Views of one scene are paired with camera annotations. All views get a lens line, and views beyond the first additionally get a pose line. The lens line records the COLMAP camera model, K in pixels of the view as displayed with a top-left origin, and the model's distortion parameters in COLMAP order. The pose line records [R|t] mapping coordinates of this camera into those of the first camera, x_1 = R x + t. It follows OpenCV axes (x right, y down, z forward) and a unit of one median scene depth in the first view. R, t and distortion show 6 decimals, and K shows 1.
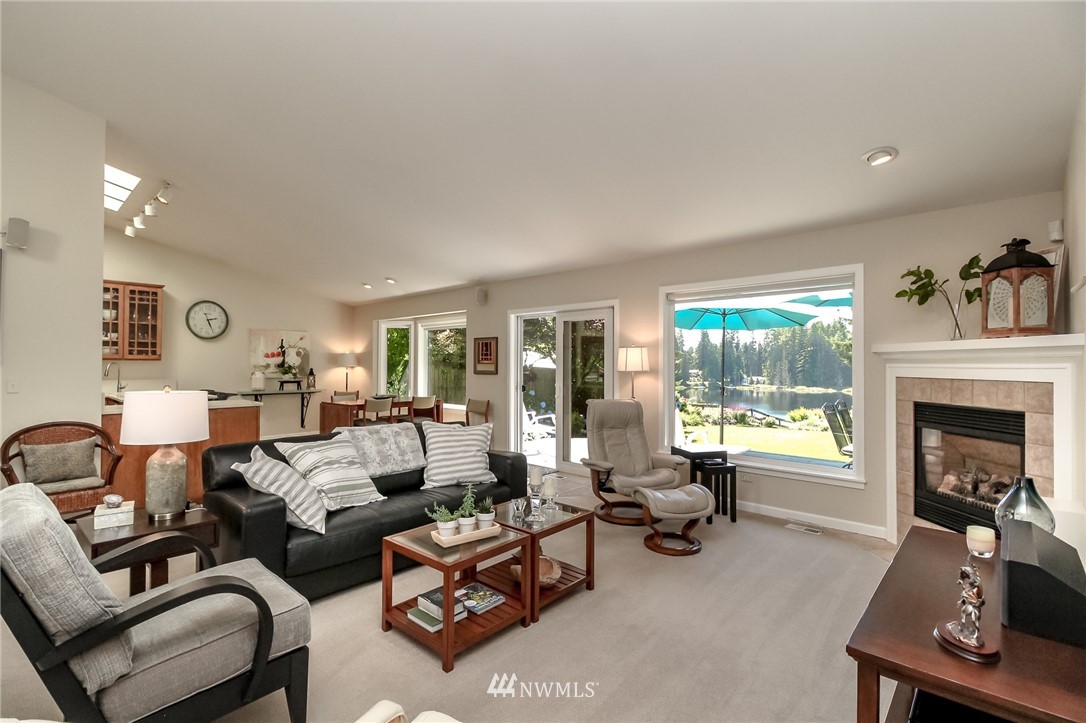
lens RADIAL K [[493.8, 0, 532.4], [0, 493.8, 358.1], [0, 0, 1]] dist [0.007365, -0.001998]
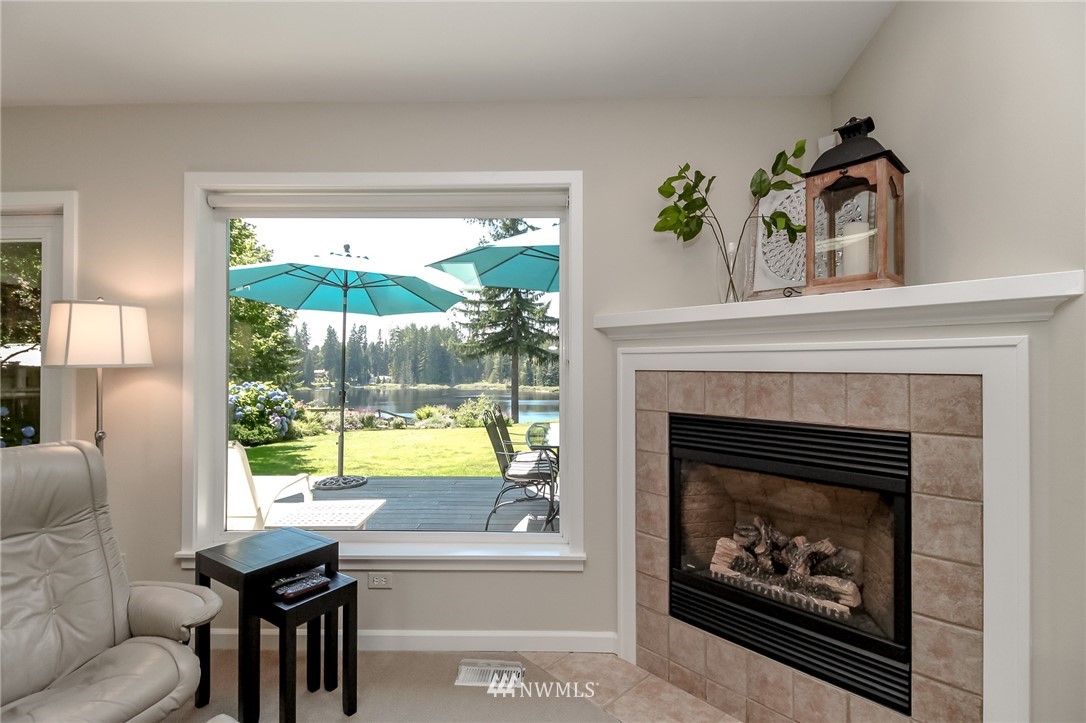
lens RADIAL K [[493.8, 0, 552.6], [0, 493.8, 359.5], [0, 0, 1]] dist [0.007365, -0.001998]
pose [[0.727563, 0.004661, 0.686025, 0.191724], [-0.006992, 0.999975, 0.000622, 0.018237], [-0.686005, -0.005250, 0.727578, 0.458410]]
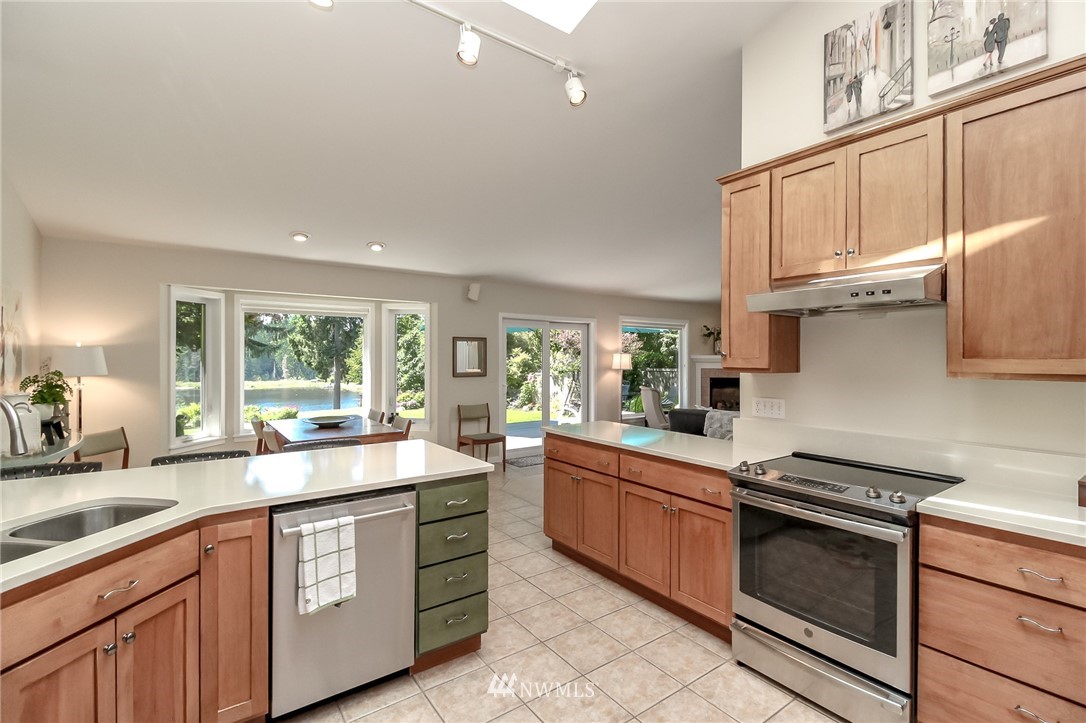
lens RADIAL K [[493.8, 0, 544.9], [0, 493.8, 359.8], [0, 0, 1]] dist [0.007365, -0.001998]
pose [[0.177534, -0.006762, 0.984091, -1.376653], [-0.016247, 0.999820, 0.009801, -0.013465], [-0.983981, -0.017728, 0.177392, 0.949530]]
